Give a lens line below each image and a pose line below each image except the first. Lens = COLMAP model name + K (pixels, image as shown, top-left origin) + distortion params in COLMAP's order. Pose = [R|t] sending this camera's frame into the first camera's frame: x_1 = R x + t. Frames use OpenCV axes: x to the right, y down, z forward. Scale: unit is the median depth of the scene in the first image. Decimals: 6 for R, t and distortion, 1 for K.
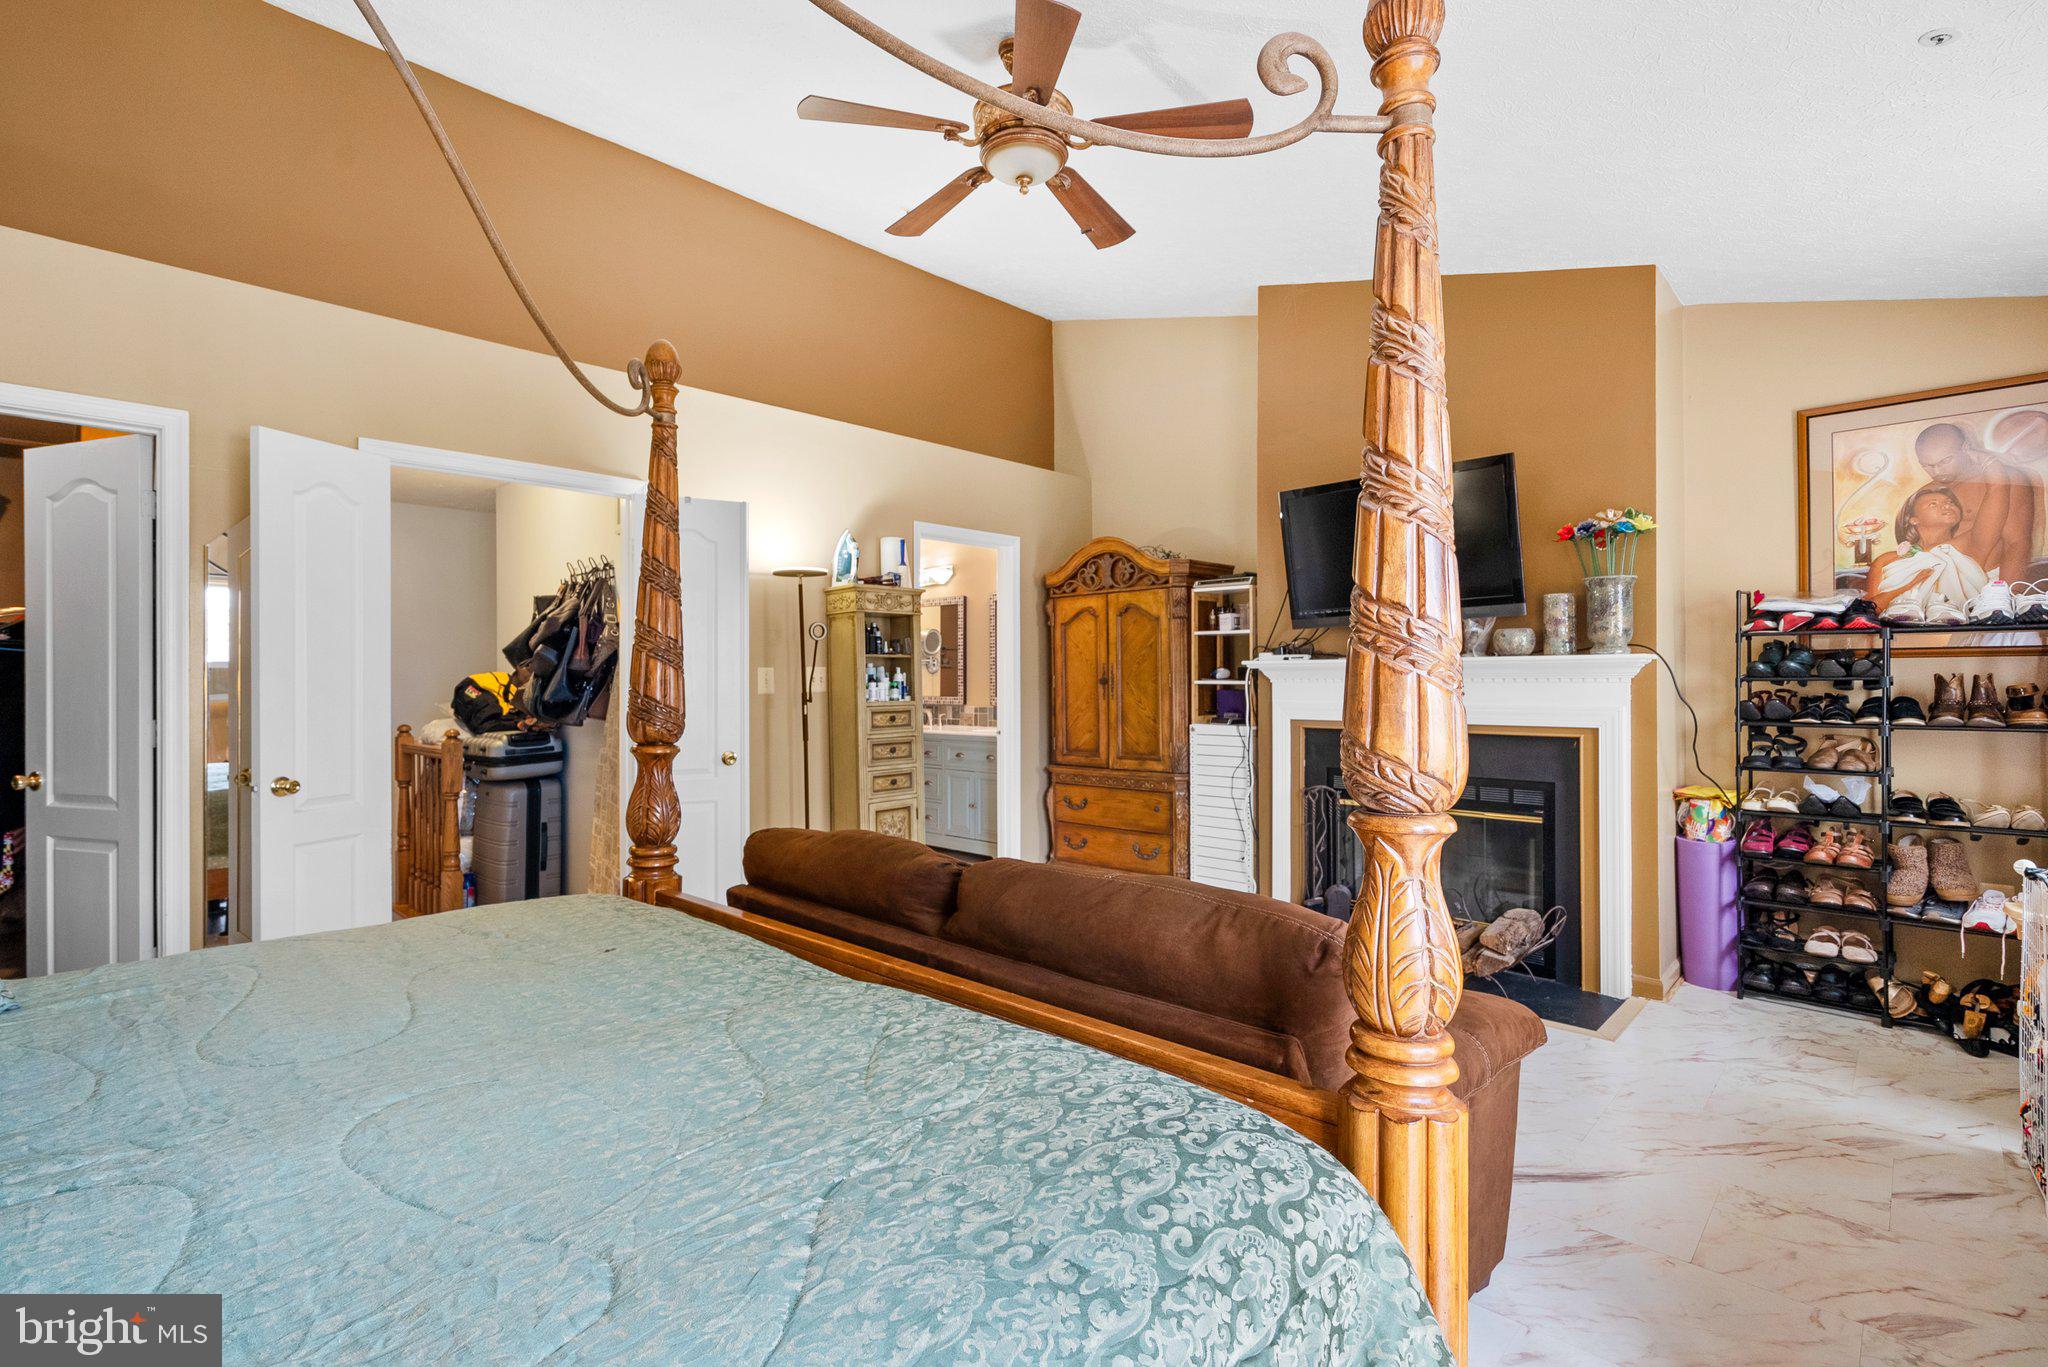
lens RADIAL K [[941.9, 0, 1028.2], [0, 941.9, 675.7], [0, 0, 1]] dist [-0.003917, 0.002477]
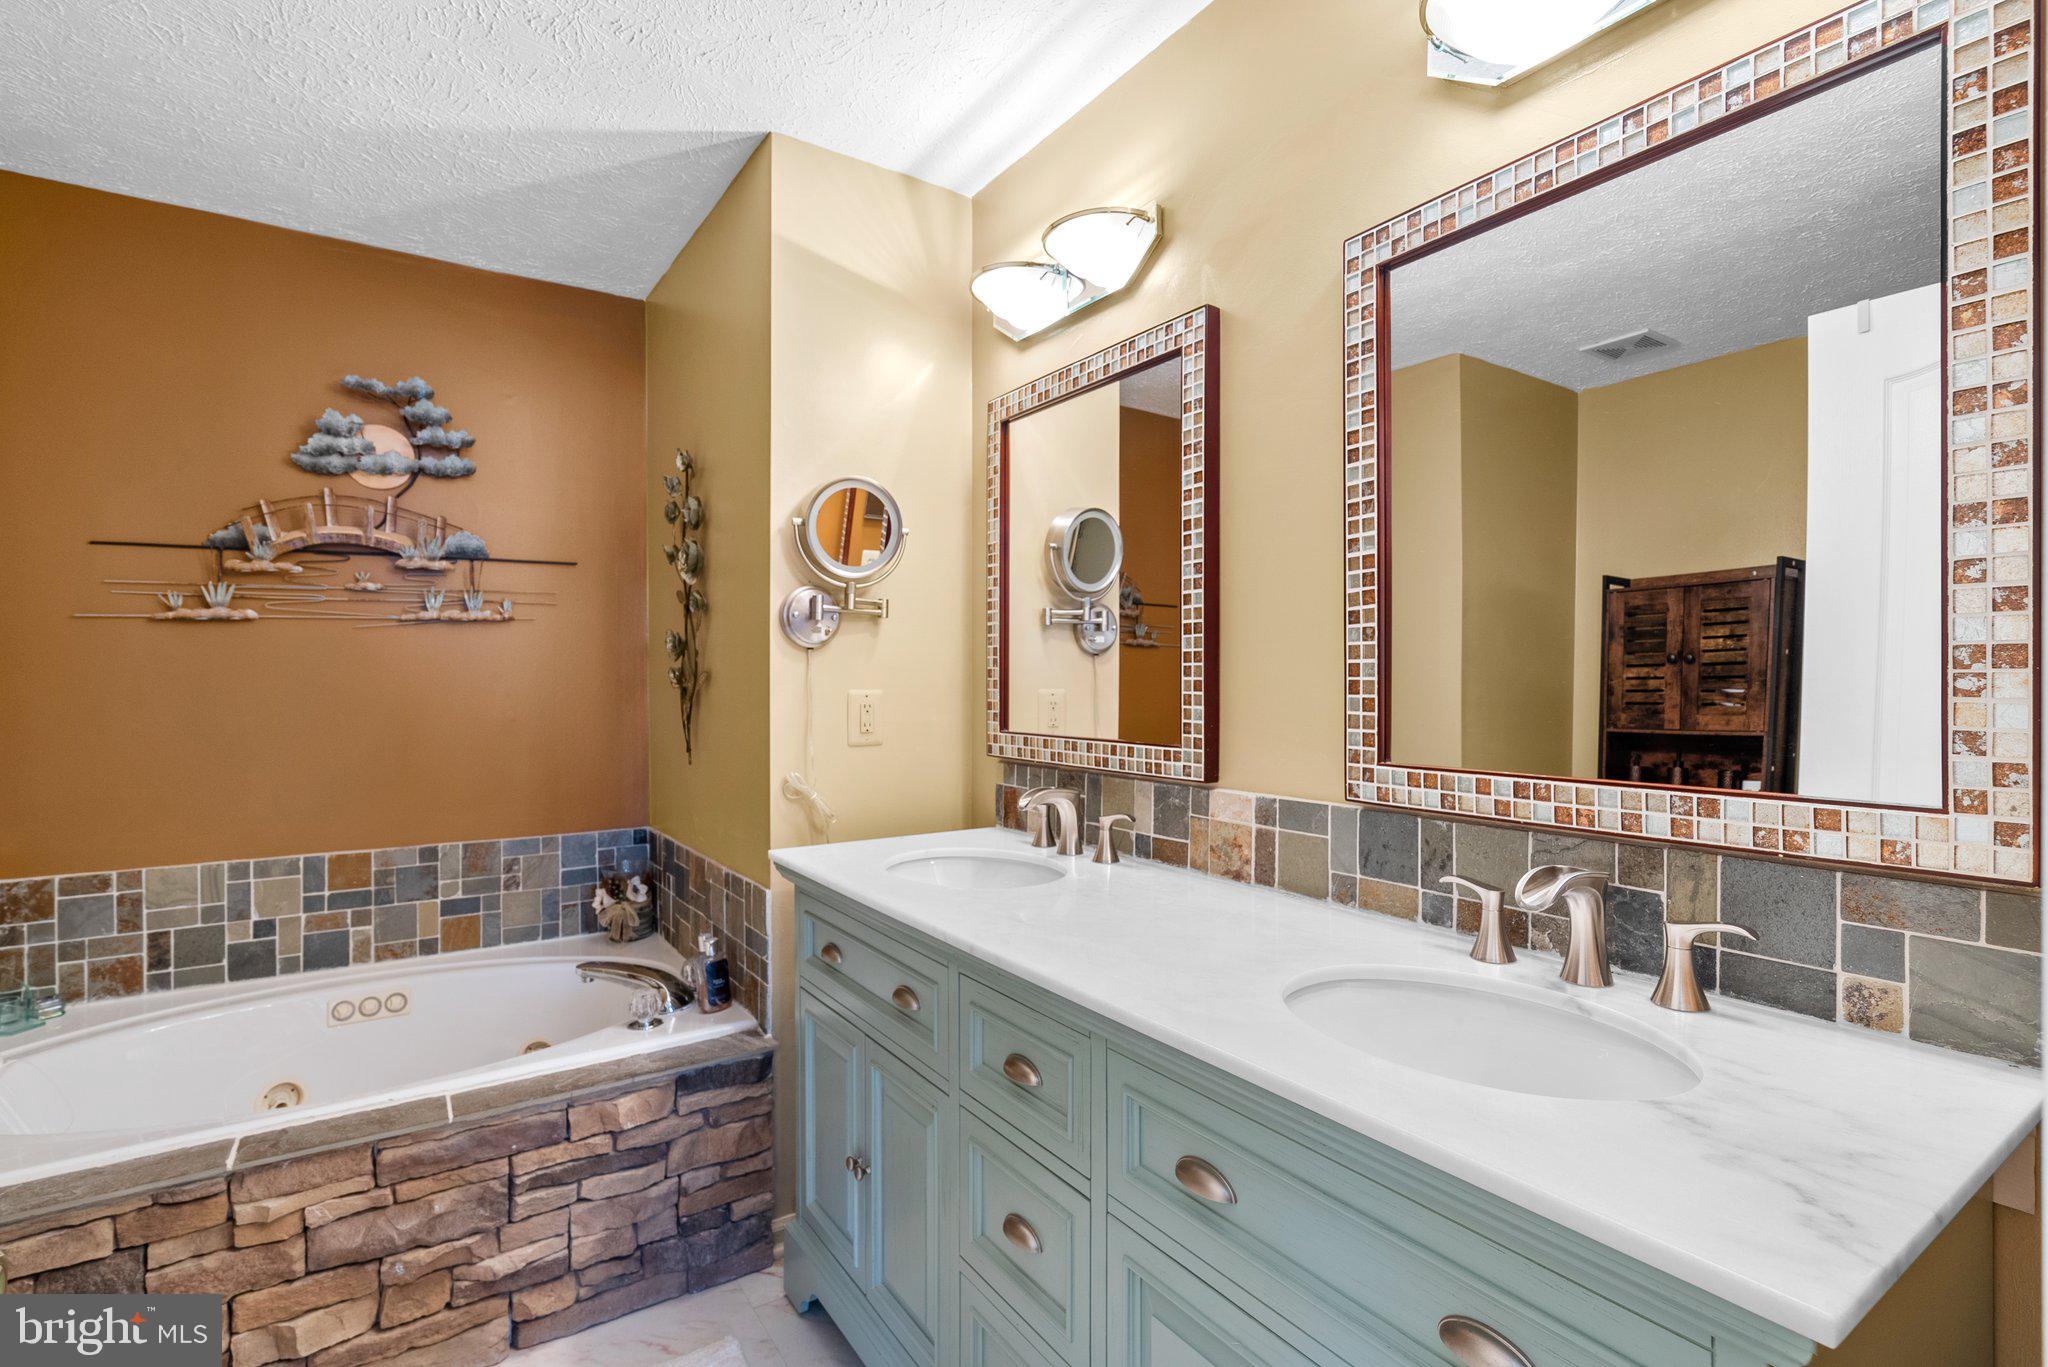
lens RADIAL K [[941.9, 0, 1012.6], [0, 941.9, 682.0], [0, 0, 1]] dist [-0.003917, 0.002477]
pose [[0.974955, 0.002911, -0.222383, -0.108906], [0.000067, 0.999910, 0.013385, 0.005198], [0.222402, -0.013064, 0.974868, 1.312227]]
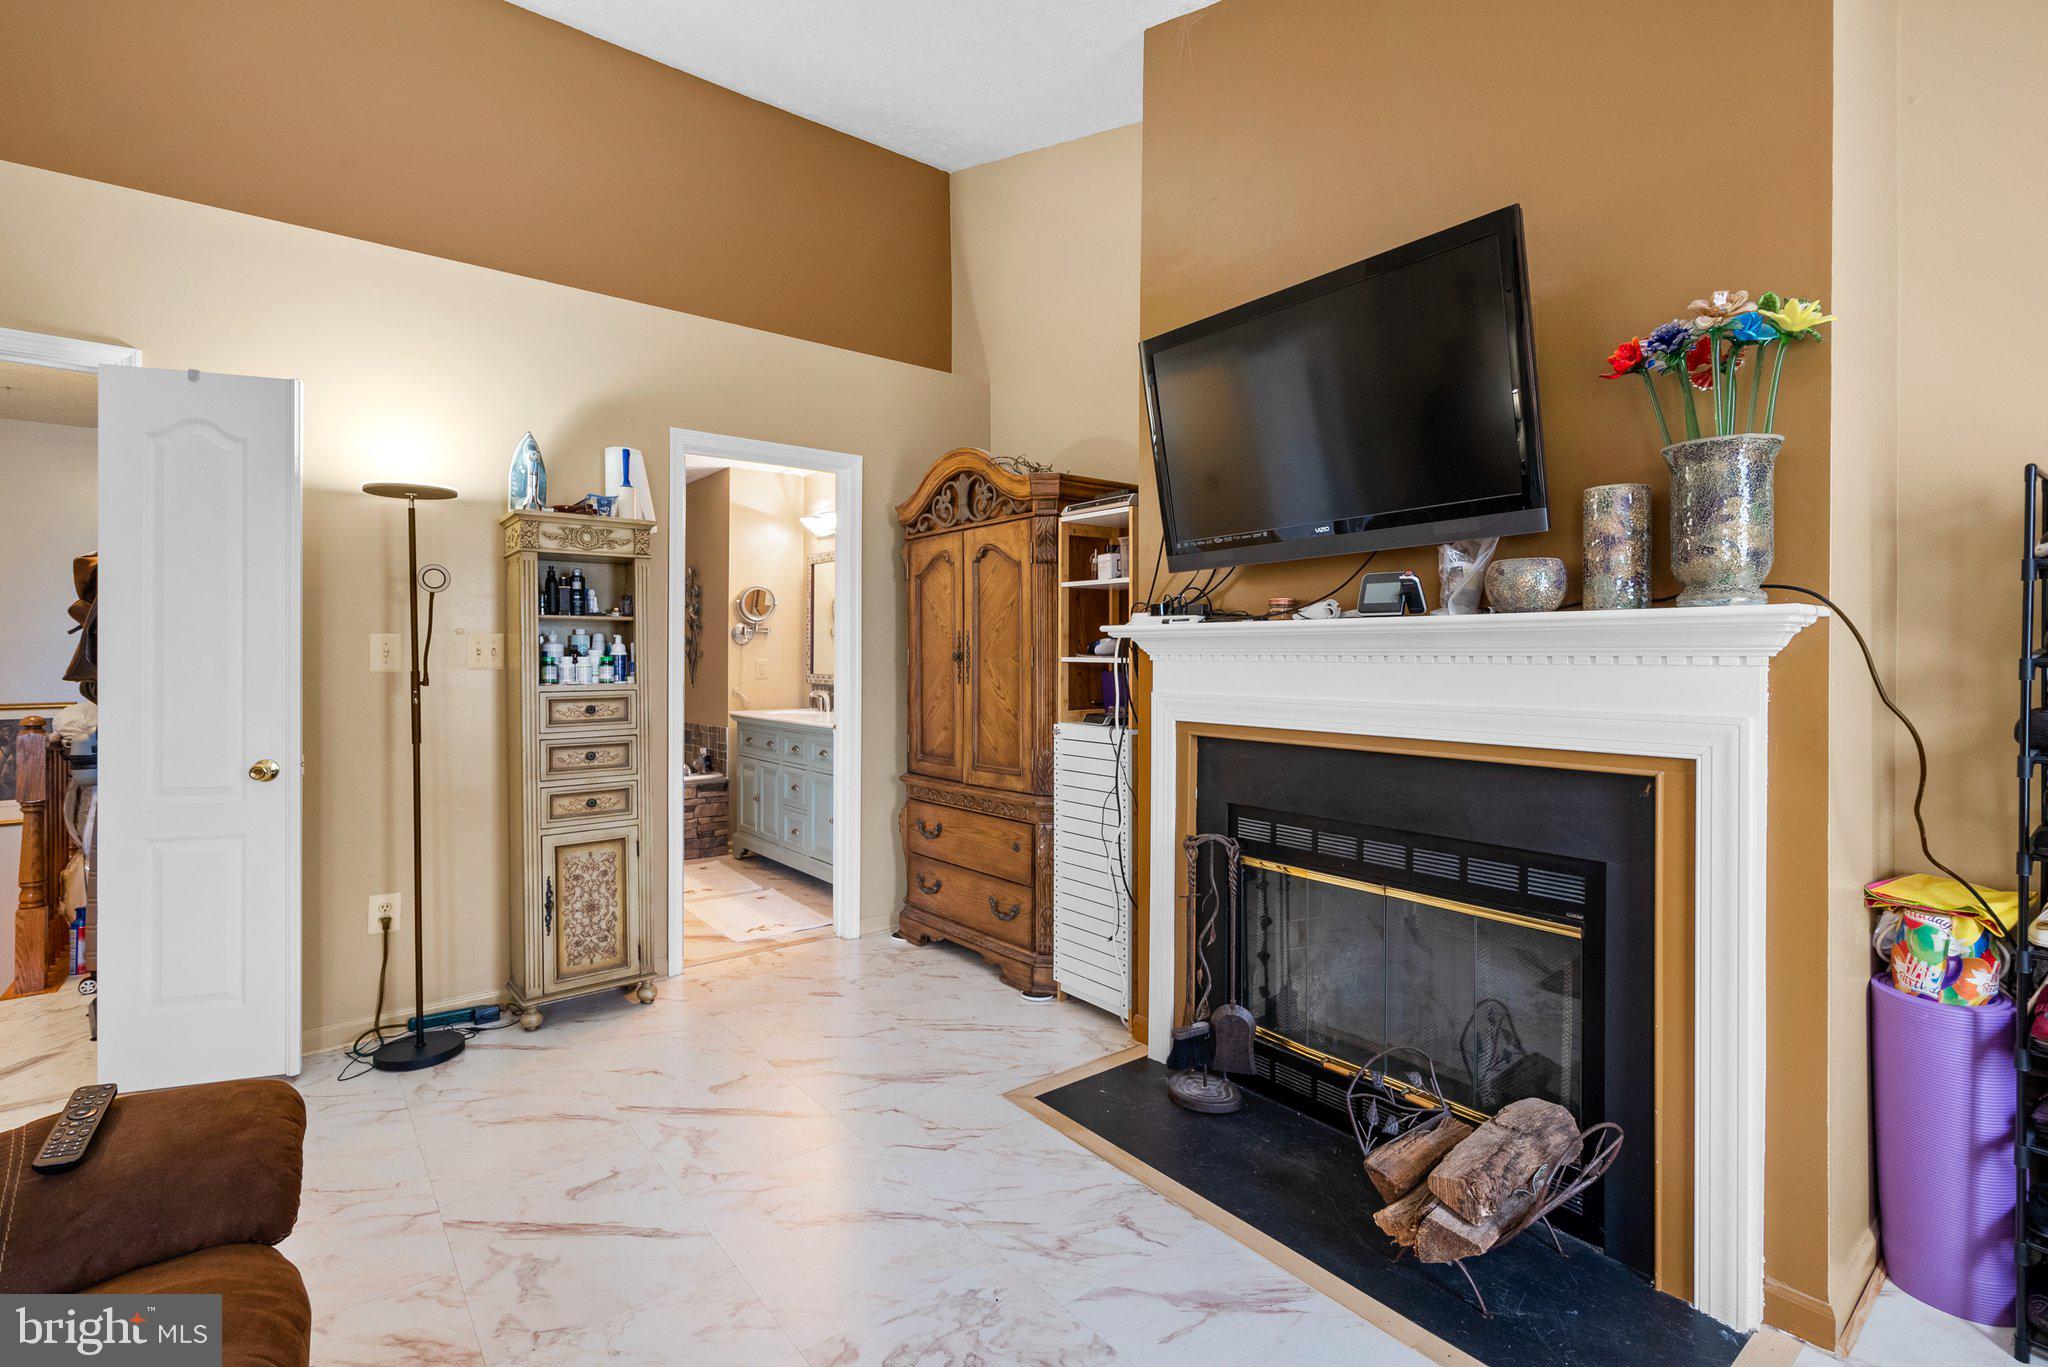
lens RADIAL K [[941.9, 0, 1023.2], [0, 941.9, 658.6], [0, 0, 1]] dist [-0.003917, 0.002477]
pose [[0.991067, 0.006651, -0.133200, 0.287770], [-0.005573, 0.999949, 0.008466, 0.001274], [0.133249, -0.007648, 0.991053, 0.416980]]
